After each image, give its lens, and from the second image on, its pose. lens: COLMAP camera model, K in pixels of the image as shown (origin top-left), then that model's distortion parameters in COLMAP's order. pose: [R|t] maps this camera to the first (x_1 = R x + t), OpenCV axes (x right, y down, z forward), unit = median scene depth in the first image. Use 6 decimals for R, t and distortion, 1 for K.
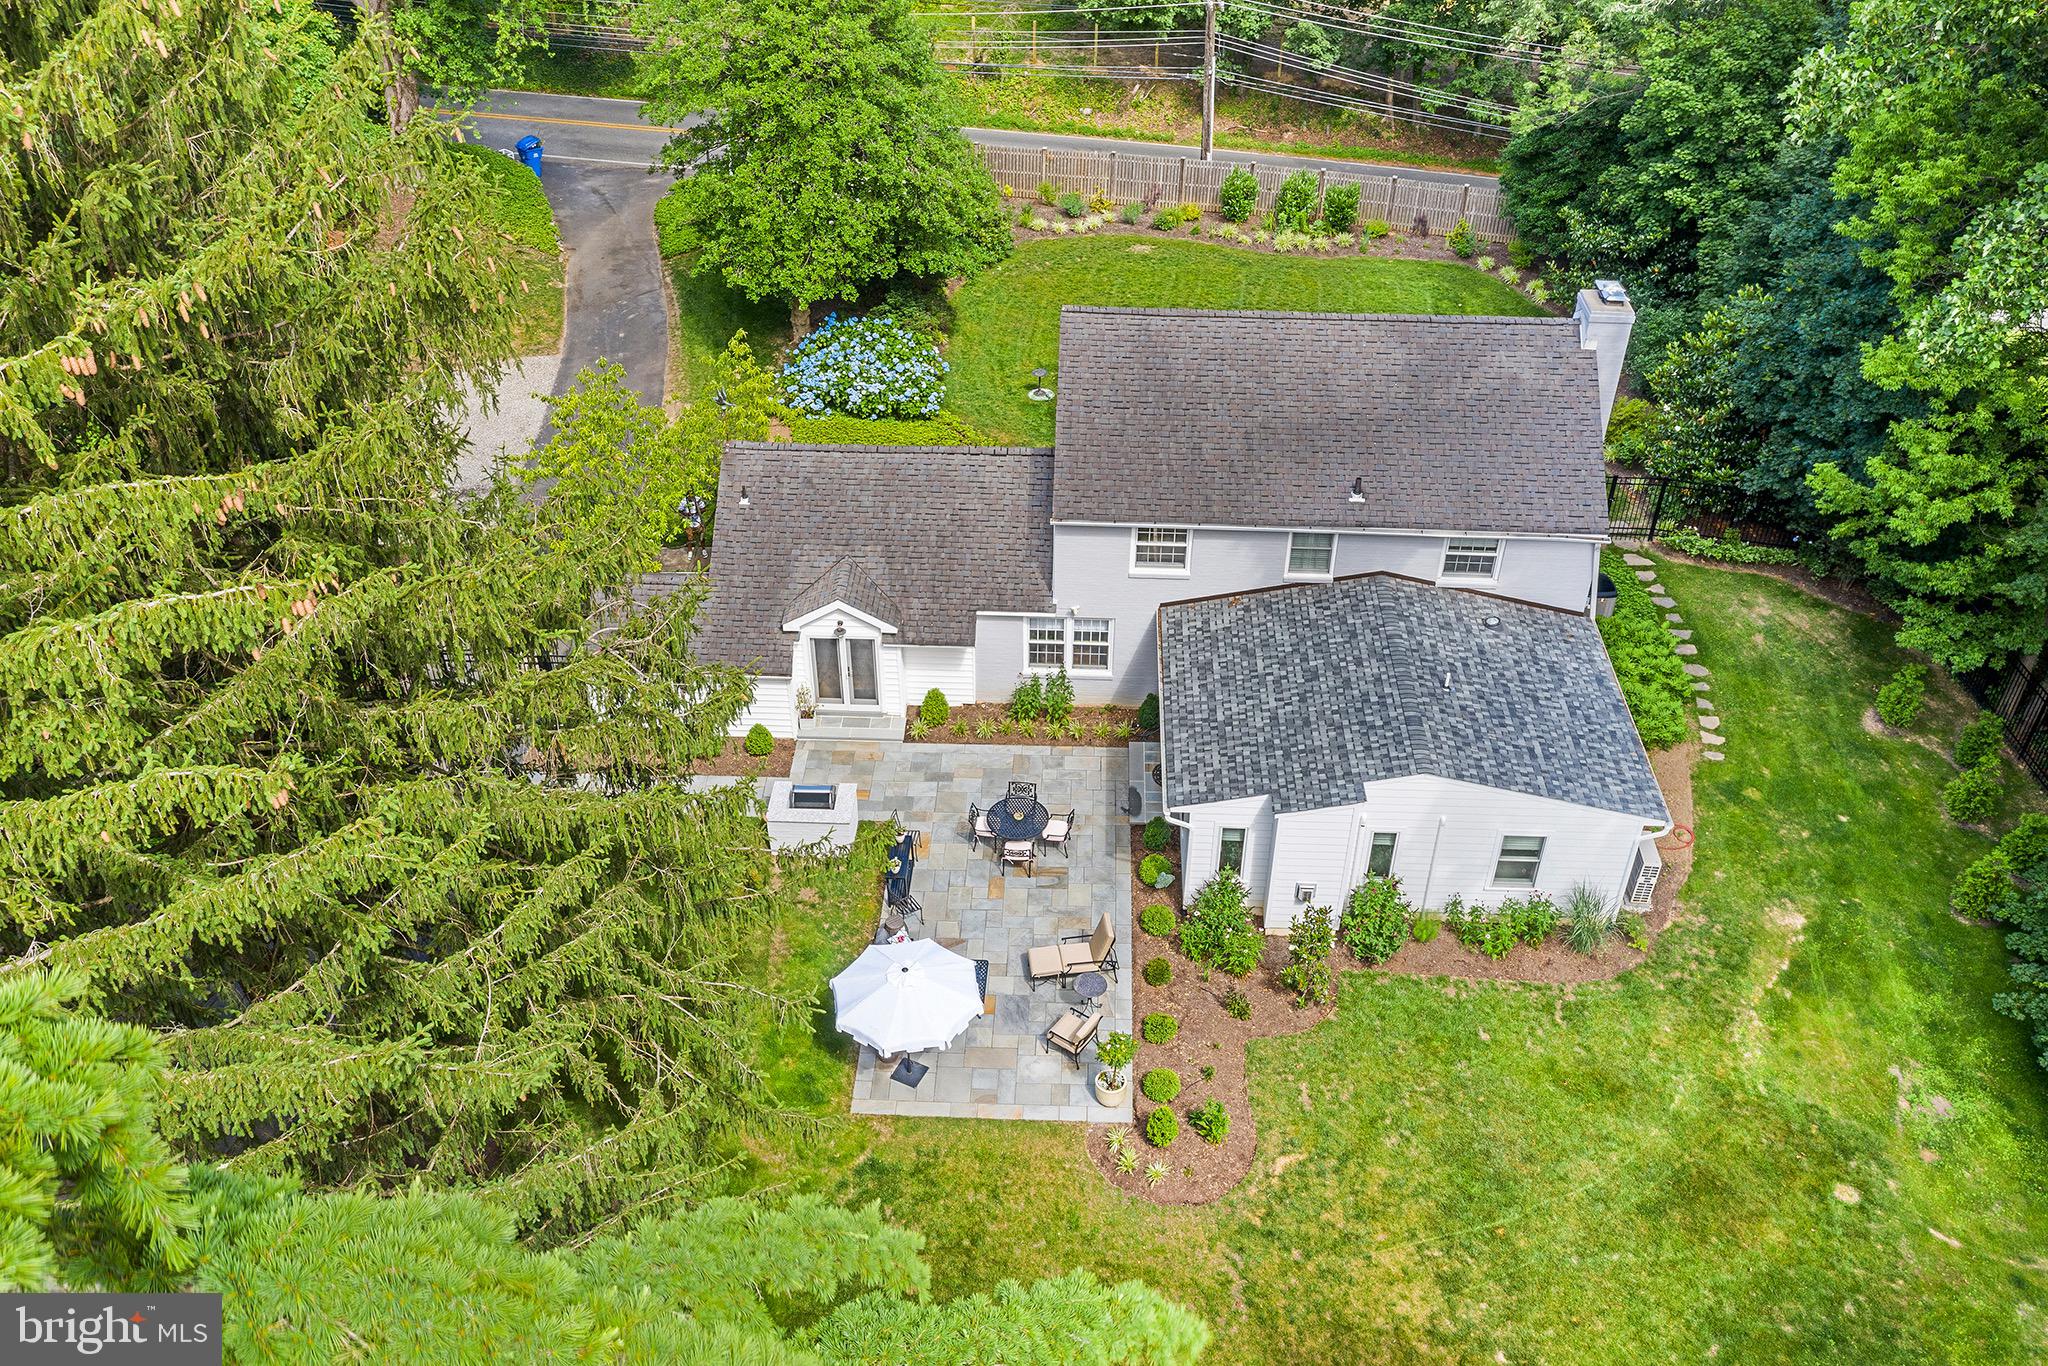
lens RADIAL K [[1773.3, 0, 1031.8], [0, 1773.3, 679.3], [0, 0, 1]] dist [-0.014759, 0.035666]
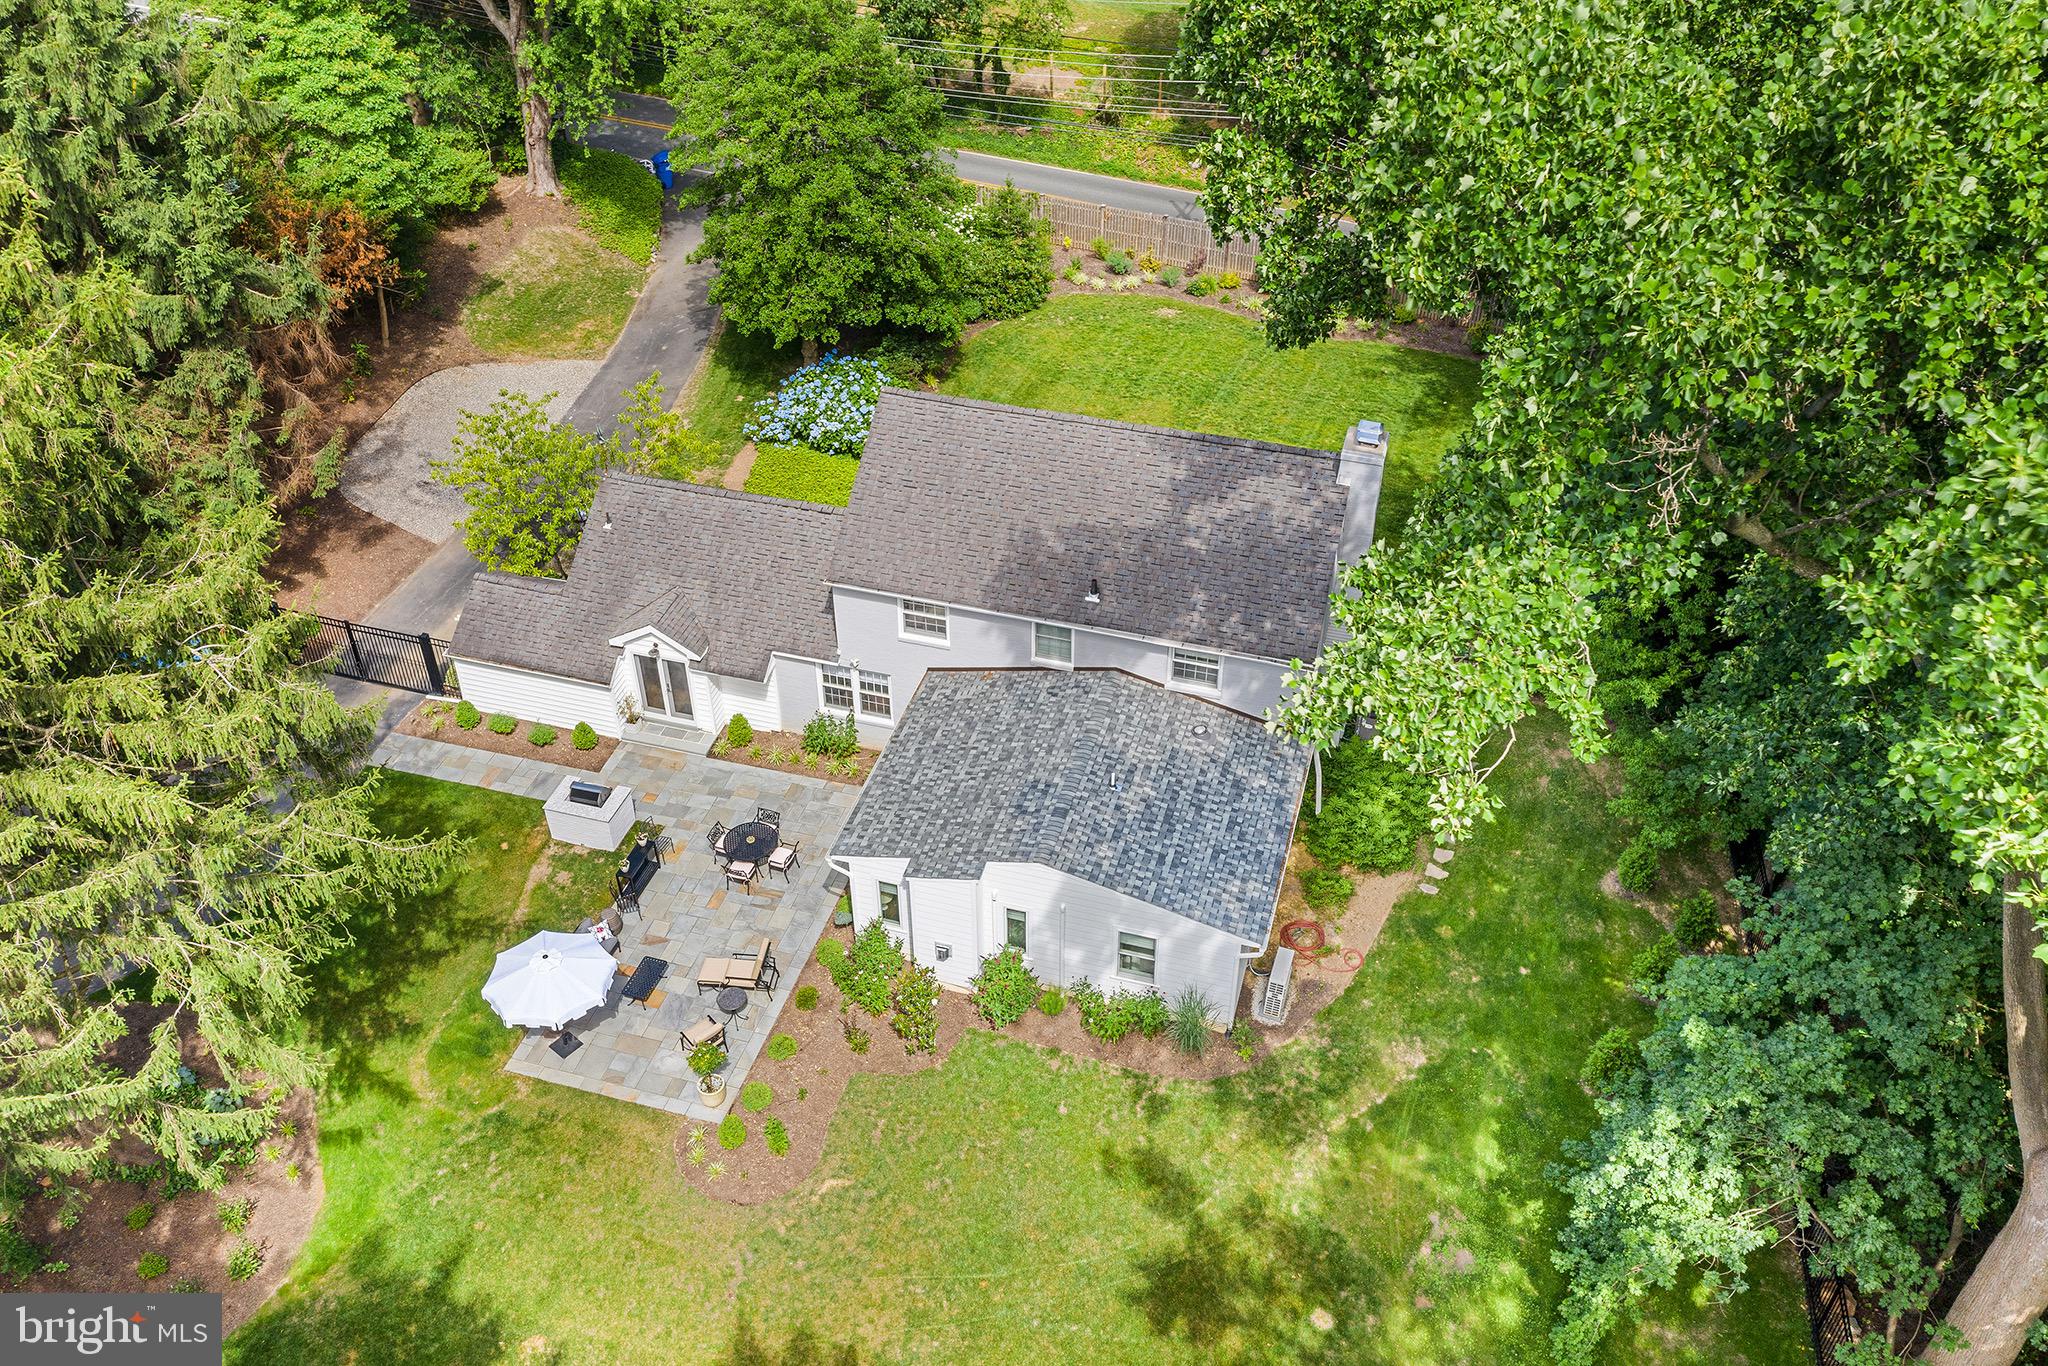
lens RADIAL K [[1773.3, 0, 1010.7], [0, 1773.3, 686.0], [0, 0, 1]] dist [-0.014759, 0.035666]
pose [[0.967381, 0.142541, -0.209421, 0.351267], [-0.138707, 0.989785, 0.032958, -0.074352], [0.211979, -0.002835, 0.977270, -0.059985]]
